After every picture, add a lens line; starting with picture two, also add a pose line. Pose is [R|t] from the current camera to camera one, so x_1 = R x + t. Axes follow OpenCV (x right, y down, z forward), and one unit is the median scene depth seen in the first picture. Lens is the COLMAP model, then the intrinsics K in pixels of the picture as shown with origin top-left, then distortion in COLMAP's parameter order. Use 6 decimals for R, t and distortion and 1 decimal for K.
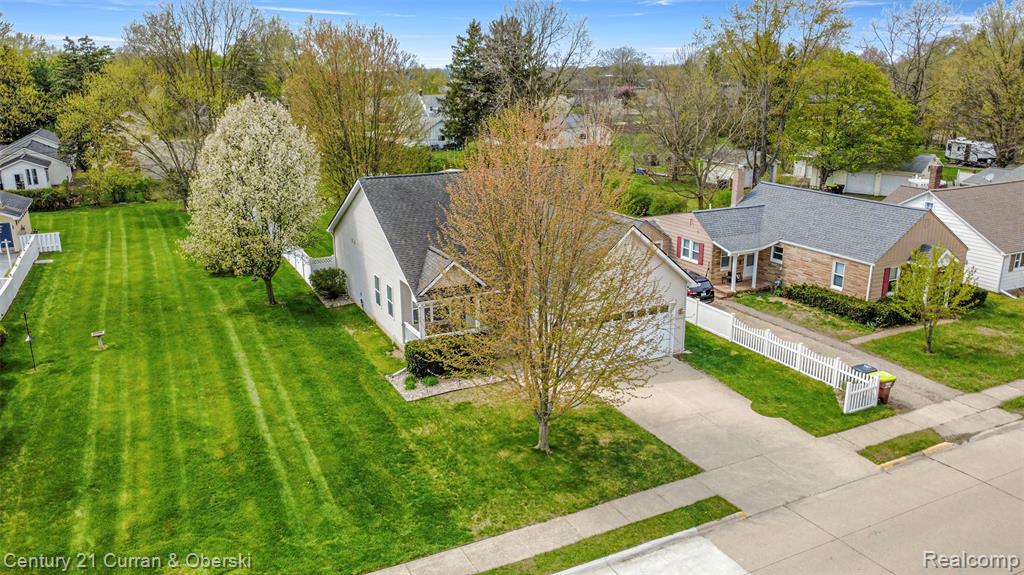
lens RADIAL K [[745.9, 0, 512.0], [0, 745.9, 287.5], [0, 0, 1]] dist [0.003969, 0.000797]
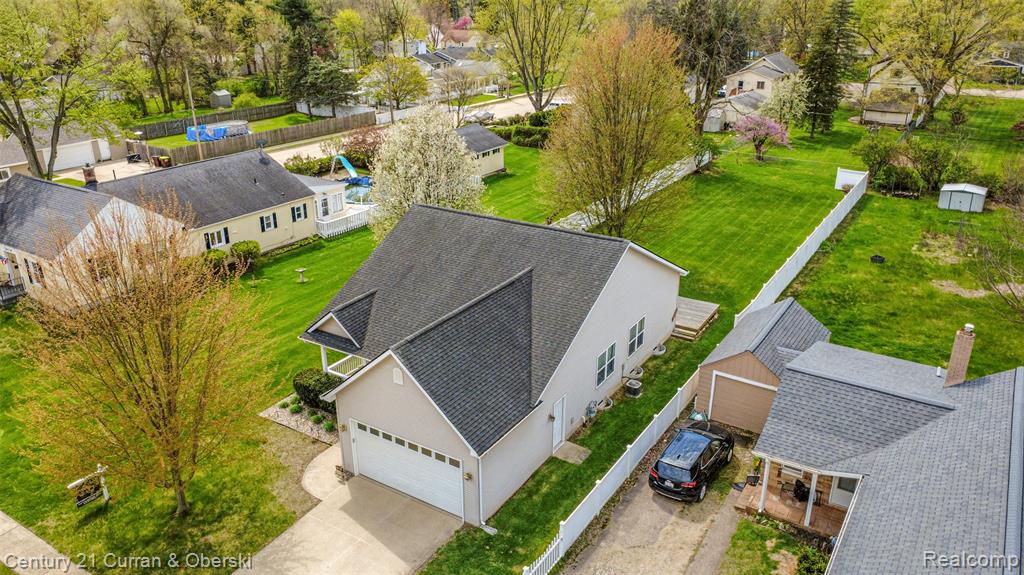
lens RADIAL K [[733.9, 0, 512.9], [0, 733.9, 329.3], [0, 0, 1]] dist [0.006638, 0.002365]
pose [[0.519935, 0.364583, -0.772494, 0.924908], [-0.232112, 0.930615, 0.282984, -0.394432], [0.822065, 0.032172, 0.568484, 0.728627]]
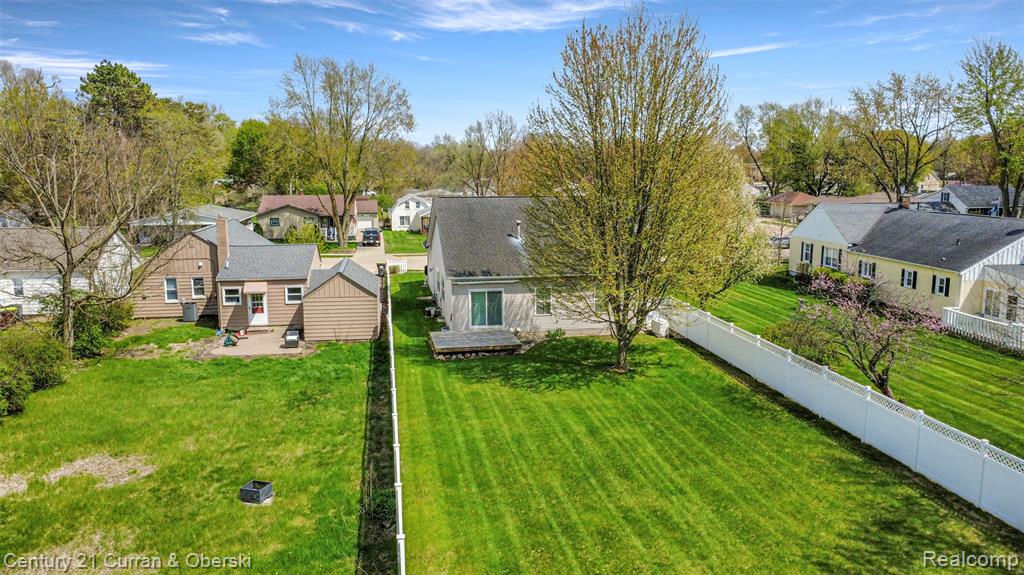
lens RADIAL K [[745.9, 0, 512.0], [0, 745.9, 287.5], [0, 0, 1]] dist [0.003969, 0.000797]
pose [[-0.960984, -0.043719, 0.273127, -0.551755], [0.078360, 0.903949, 0.420399, -0.755032], [-0.265272, 0.425399, -0.865255, 3.037889]]
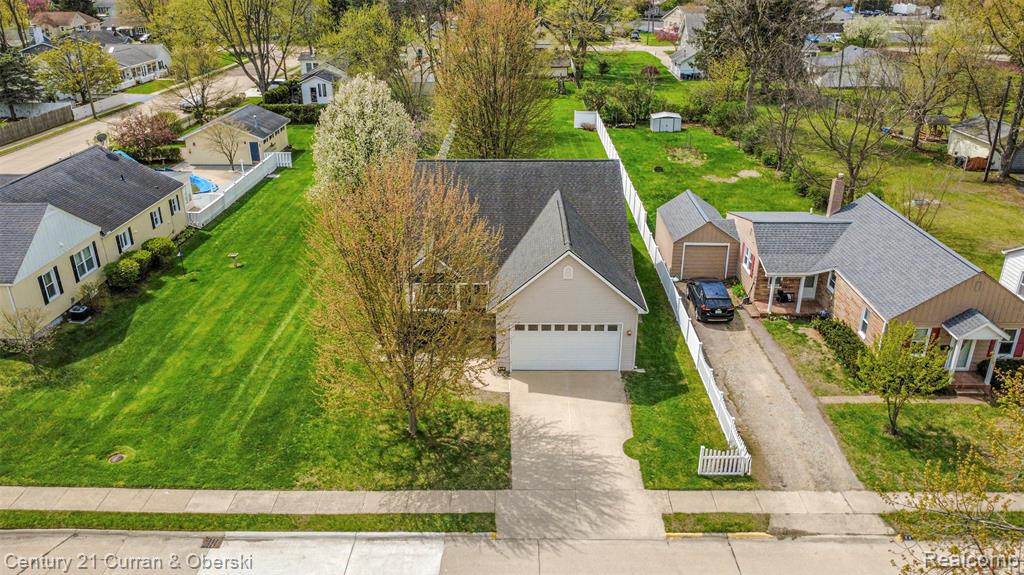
lens RADIAL K [[745.9, 0, 512.0], [0, 745.9, 287.5], [0, 0, 1]] dist [0.003969, 0.000797]
pose [[0.891745, 0.186226, -0.412445, 0.596182], [-0.126881, 0.977736, 0.167136, -0.219054], [0.434387, -0.096712, 0.895519, 0.005004]]
